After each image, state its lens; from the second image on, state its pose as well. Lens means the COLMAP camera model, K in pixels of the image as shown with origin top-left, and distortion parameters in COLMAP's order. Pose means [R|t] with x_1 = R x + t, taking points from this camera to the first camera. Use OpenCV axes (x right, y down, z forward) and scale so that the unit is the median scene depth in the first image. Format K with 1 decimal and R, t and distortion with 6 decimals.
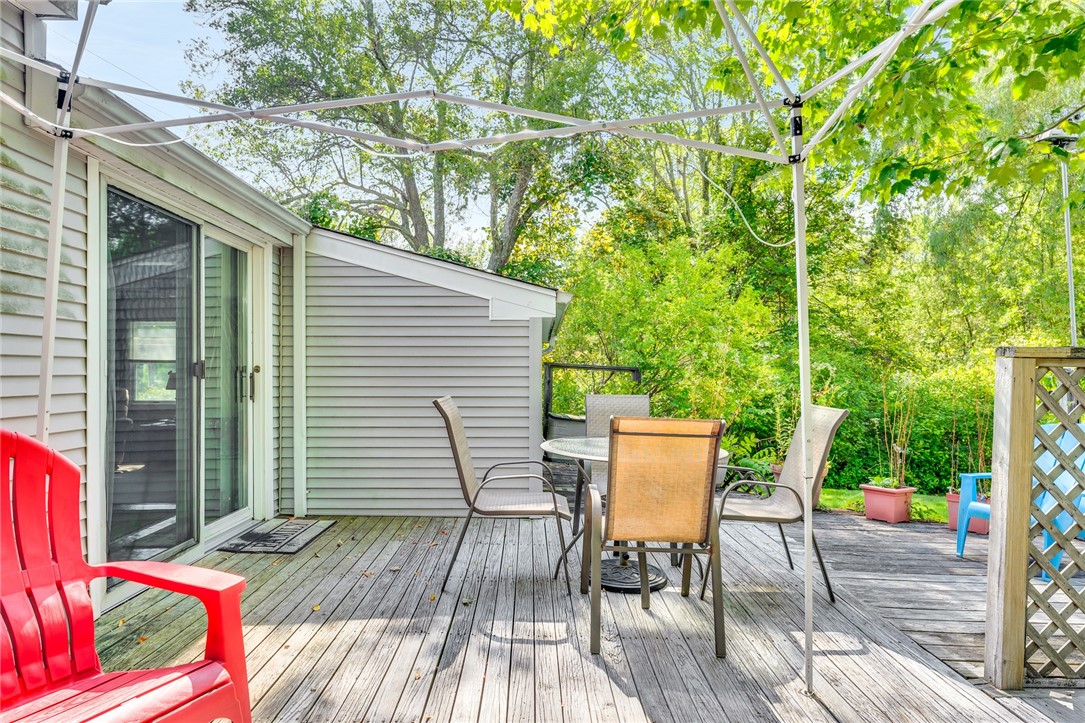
lens RADIAL K [[651.7, 0, 535.0], [0, 651.7, 361.7], [0, 0, 1]] dist [0.000856, 0.000730]
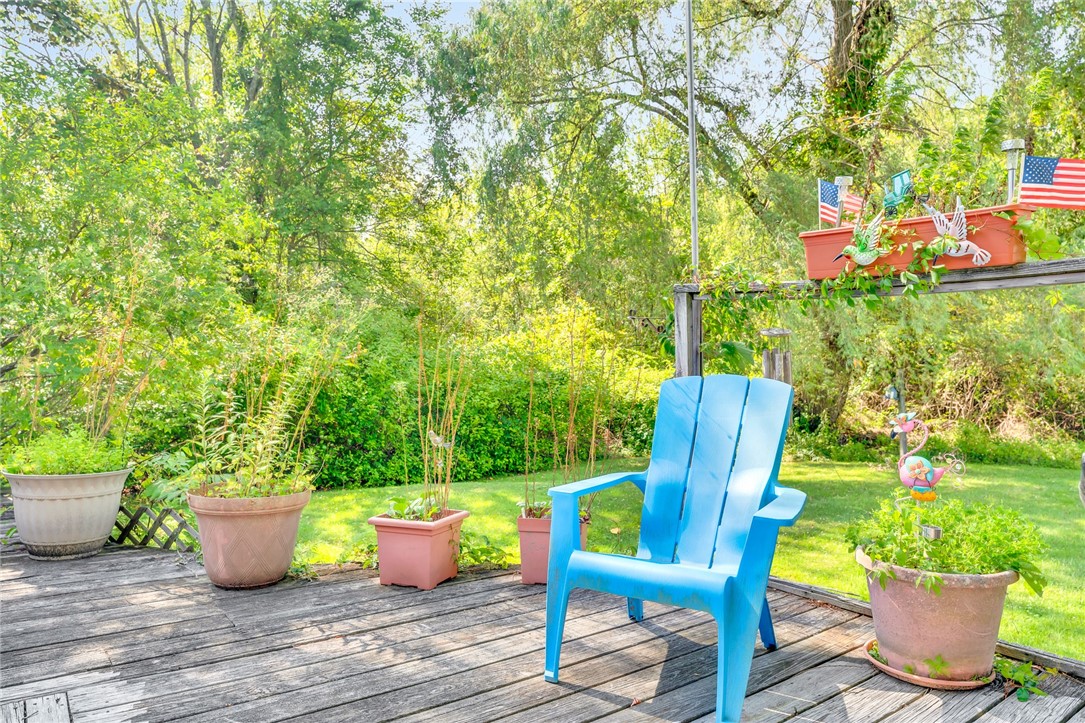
lens RADIAL K [[651.7, 0, 535.0], [0, 651.7, 361.7], [0, 0, 1]] dist [0.000856, 0.000730]
pose [[0.810119, -0.004213, 0.586251, 0.139390], [-0.007545, 0.999816, 0.017612, 0.030032], [-0.586217, -0.018691, 0.809938, 0.237981]]
